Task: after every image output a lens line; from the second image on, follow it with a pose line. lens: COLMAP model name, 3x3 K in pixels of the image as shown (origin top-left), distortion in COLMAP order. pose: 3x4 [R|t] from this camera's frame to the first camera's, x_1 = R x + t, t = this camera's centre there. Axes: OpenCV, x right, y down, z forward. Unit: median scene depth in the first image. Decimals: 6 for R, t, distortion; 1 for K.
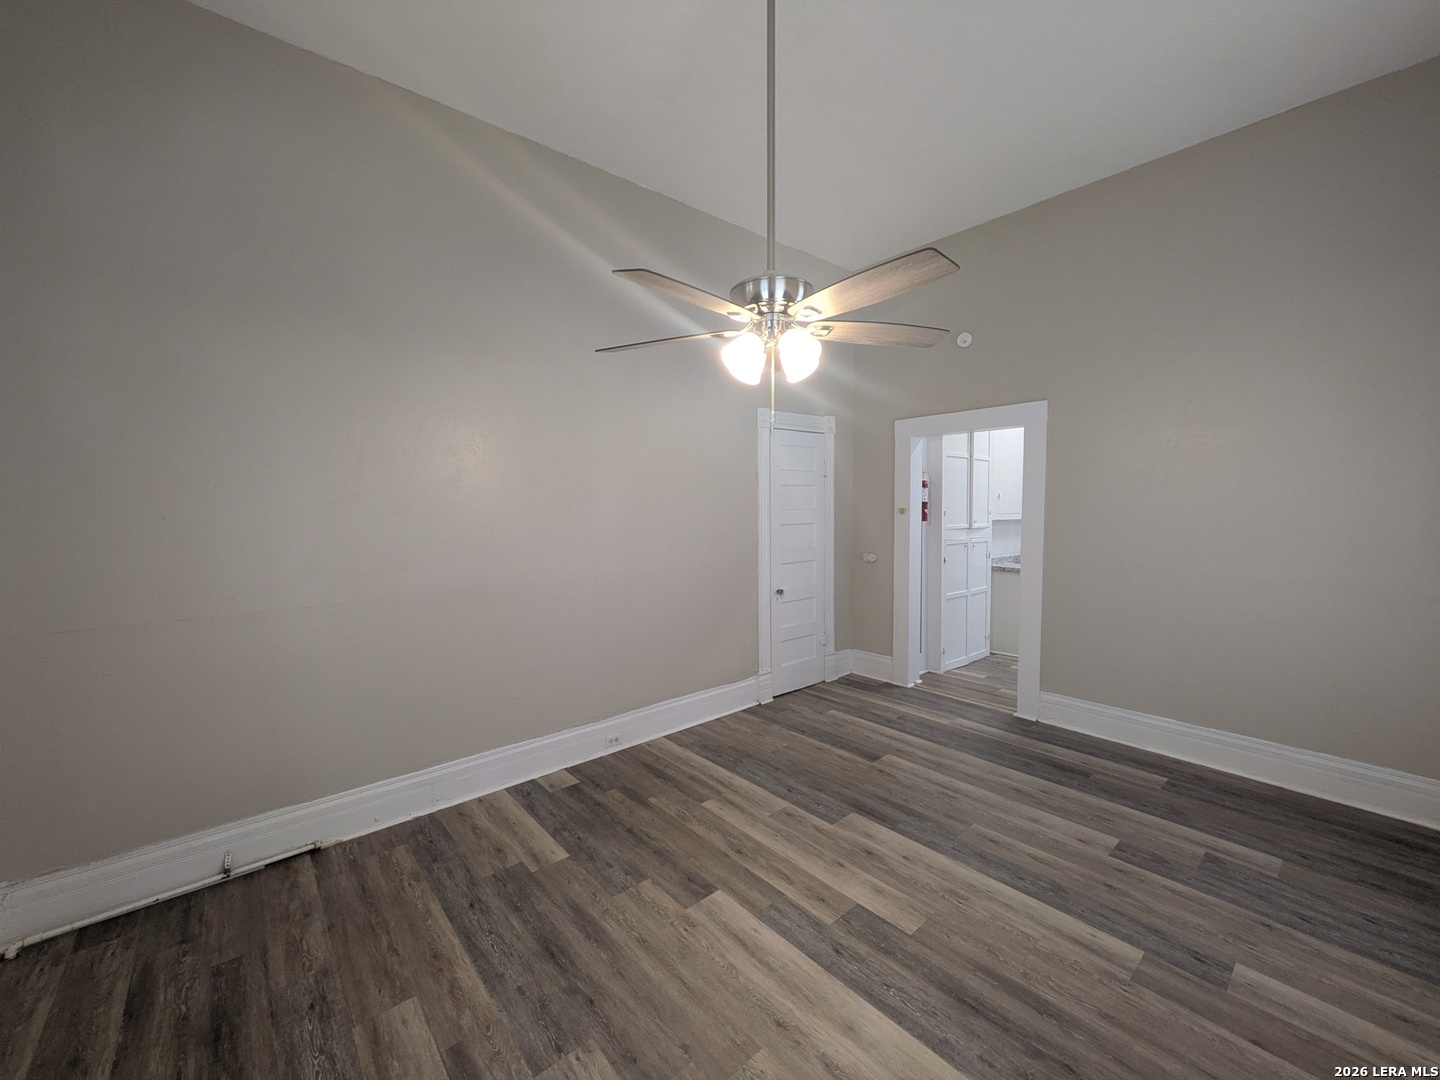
lens RADIAL K [[573.0, 0, 715.1], [0, 573.0, 539.5], [0, 0, 1]] dist [-0.000355, 0.000458]
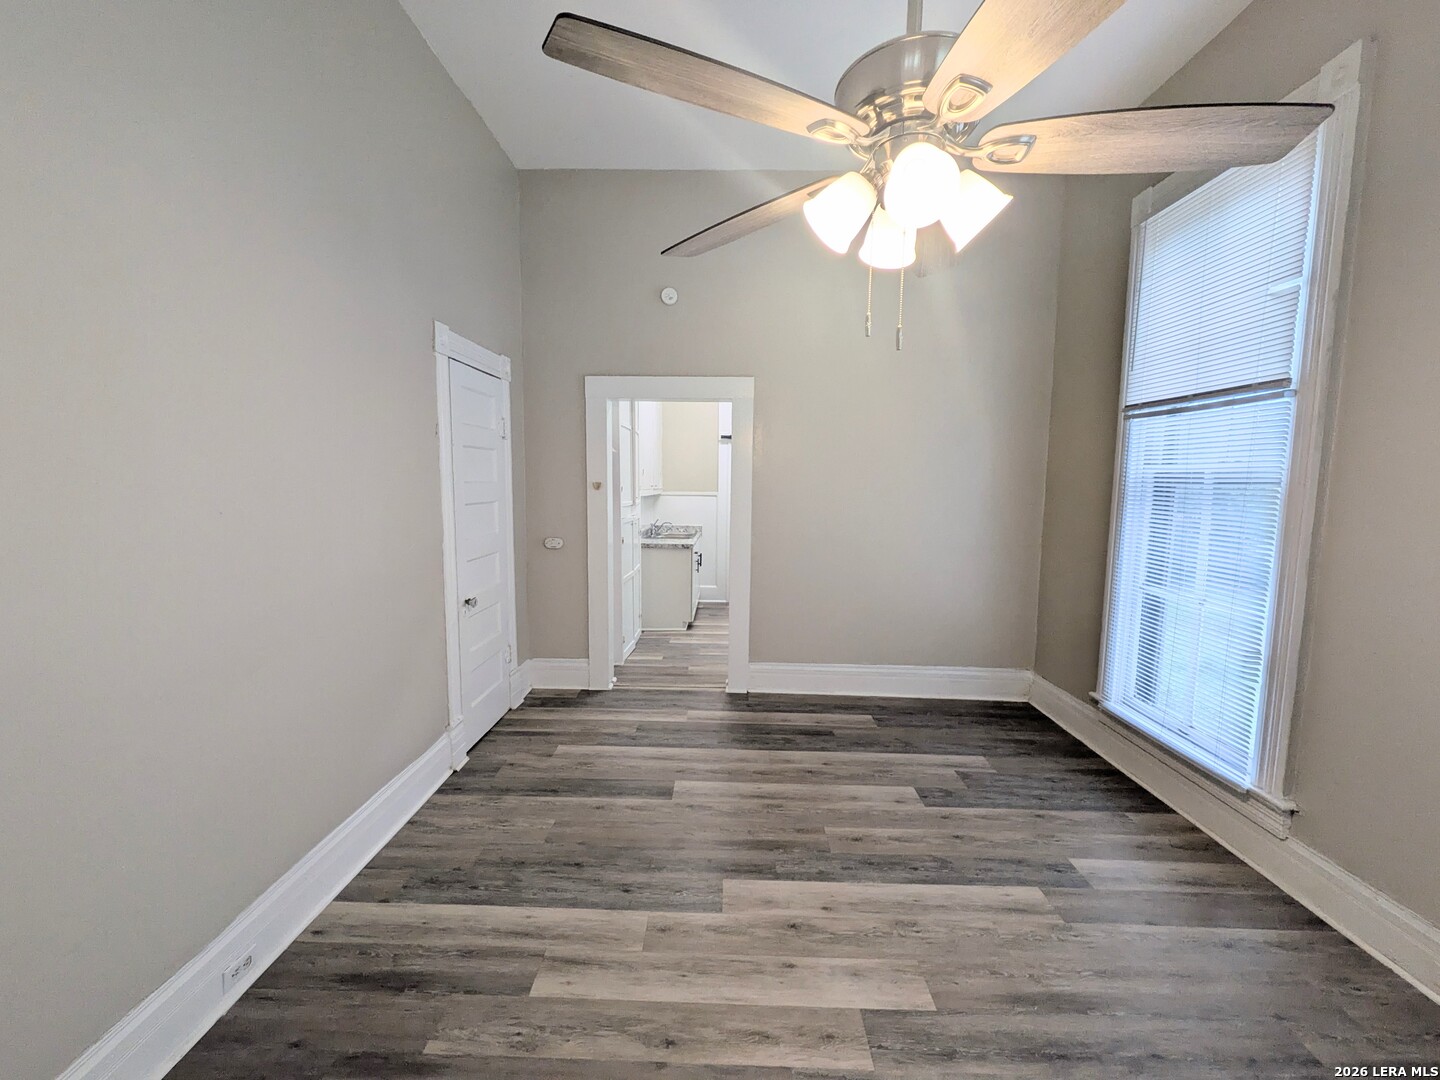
lens RADIAL K [[573.0, 0, 715.1], [0, 573.0, 539.5], [0, 0, 1]] dist [-0.000355, 0.000458]
pose [[0.665962, -0.061244, 0.743467, -0.253781], [0.026144, 0.997928, 0.058787, -0.021703], [-0.745527, -0.019712, 0.666184, 0.409000]]
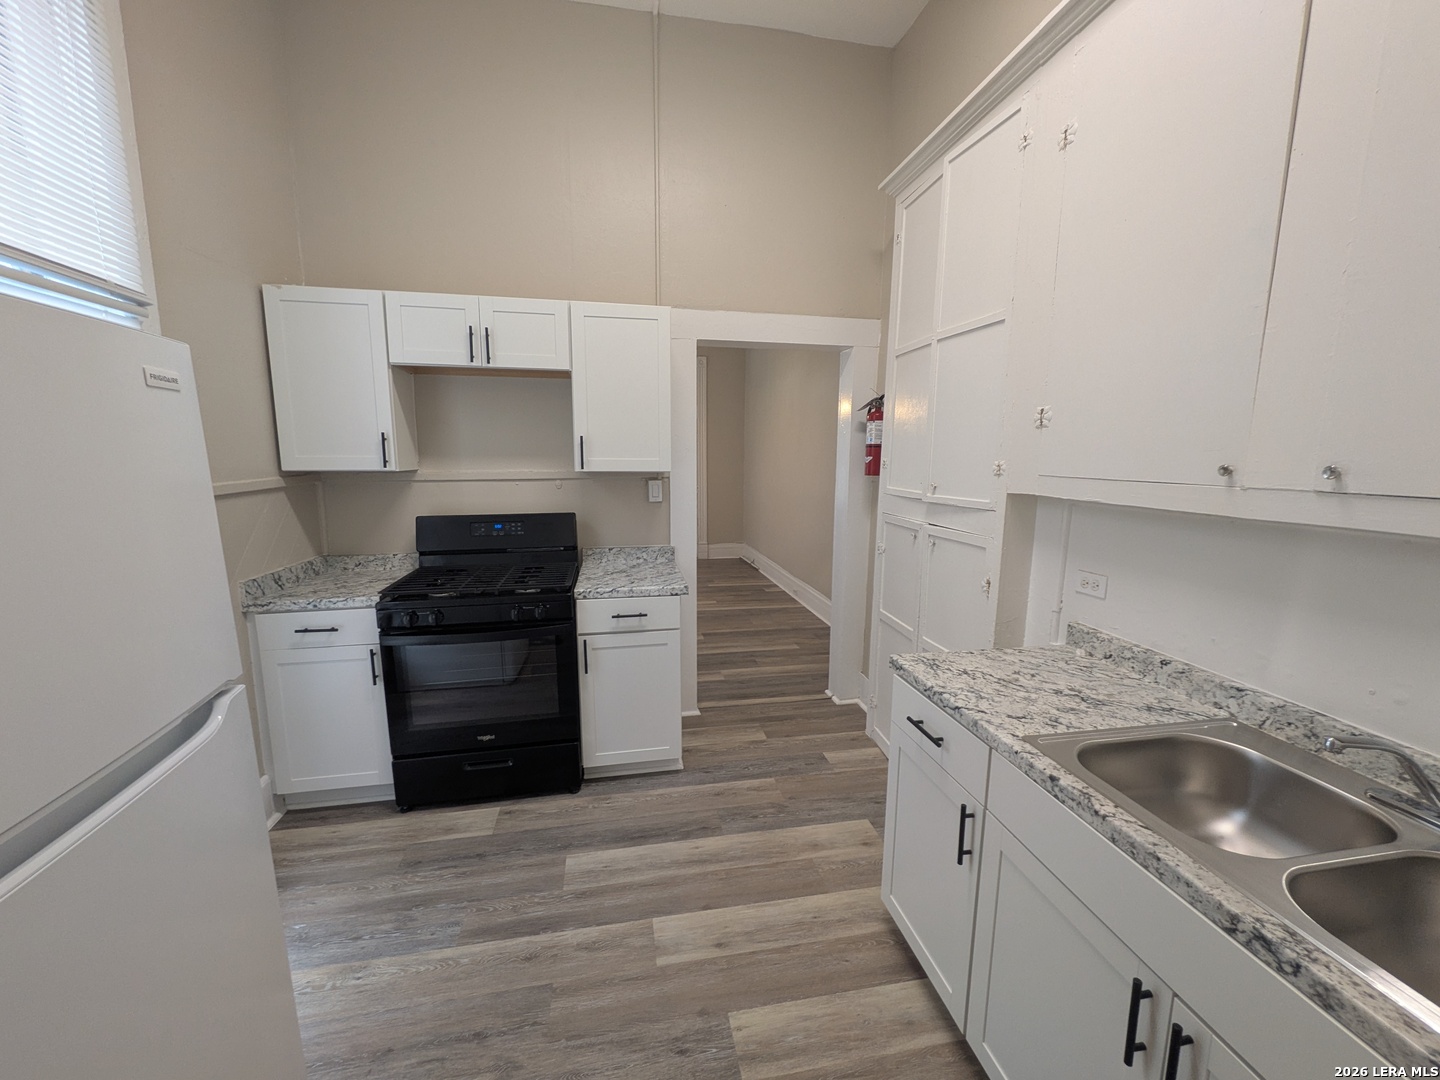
lens RADIAL K [[573.0, 0, 715.1], [0, 573.0, 539.5], [0, 0, 1]] dist [-0.000355, 0.000458]
pose [[-0.498601, 0.135545, -0.856168, 1.390240], [-0.052147, 0.981220, 0.185711, -0.099285], [0.865261, 0.137243, -0.482169, 1.626630]]
